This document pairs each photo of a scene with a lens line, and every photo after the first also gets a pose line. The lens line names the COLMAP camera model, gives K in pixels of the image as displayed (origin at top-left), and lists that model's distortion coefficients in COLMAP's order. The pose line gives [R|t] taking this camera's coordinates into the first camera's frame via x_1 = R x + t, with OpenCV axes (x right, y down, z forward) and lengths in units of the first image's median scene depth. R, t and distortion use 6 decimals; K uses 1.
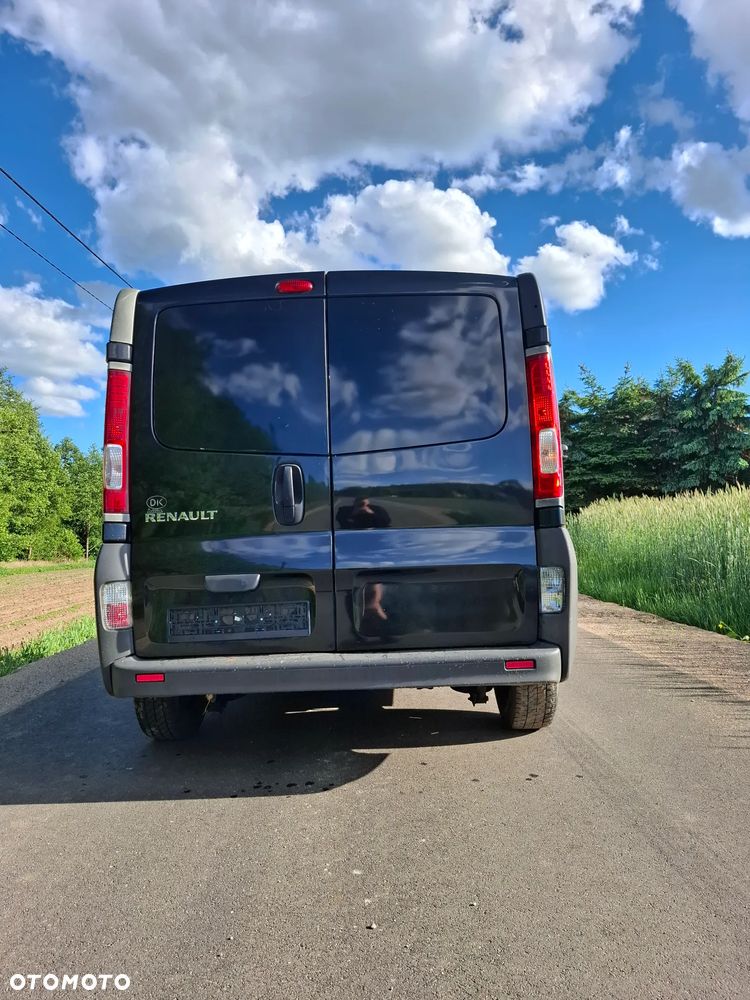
lens RADIAL K [[716.3, 0, 359.6], [0, 716.3, 499.4], [0, 0, 1]] dist [0.076490, -0.063481]
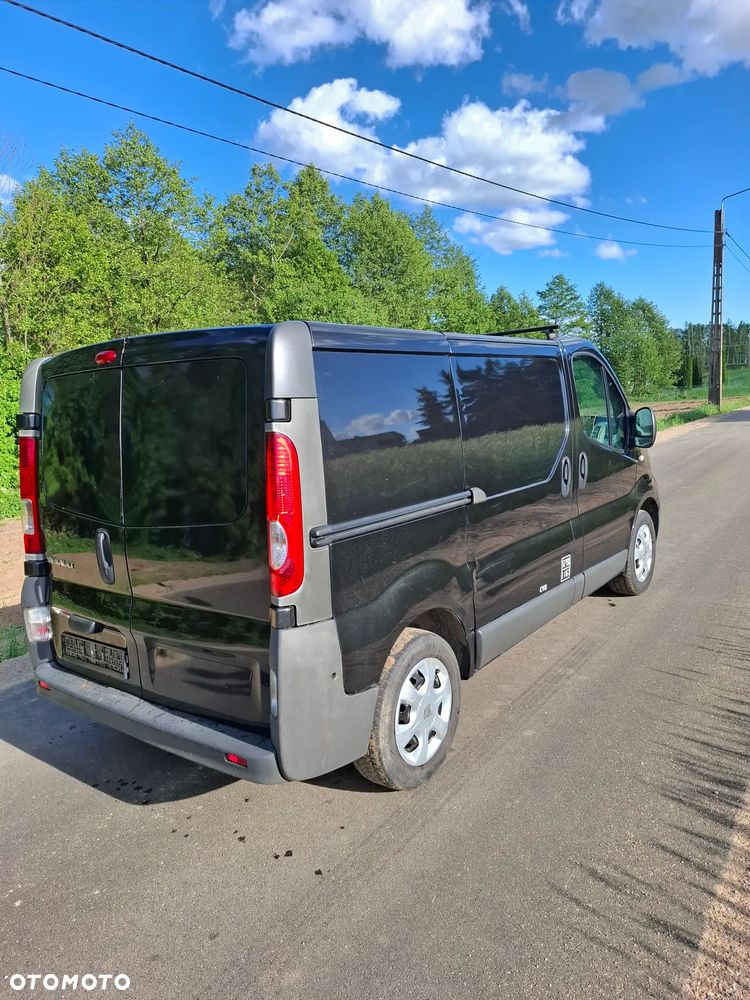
lens RADIAL K [[720.5, 0, 373.4], [0, 720.5, 529.8], [0, 0, 1]] dist [0.038158, -0.003469]
pose [[0.792038, 0.109510, -0.600569, 0.792085], [0.065813, 0.962728, 0.262343, -0.280227], [0.606914, -0.247311, 0.755310, 0.356226]]
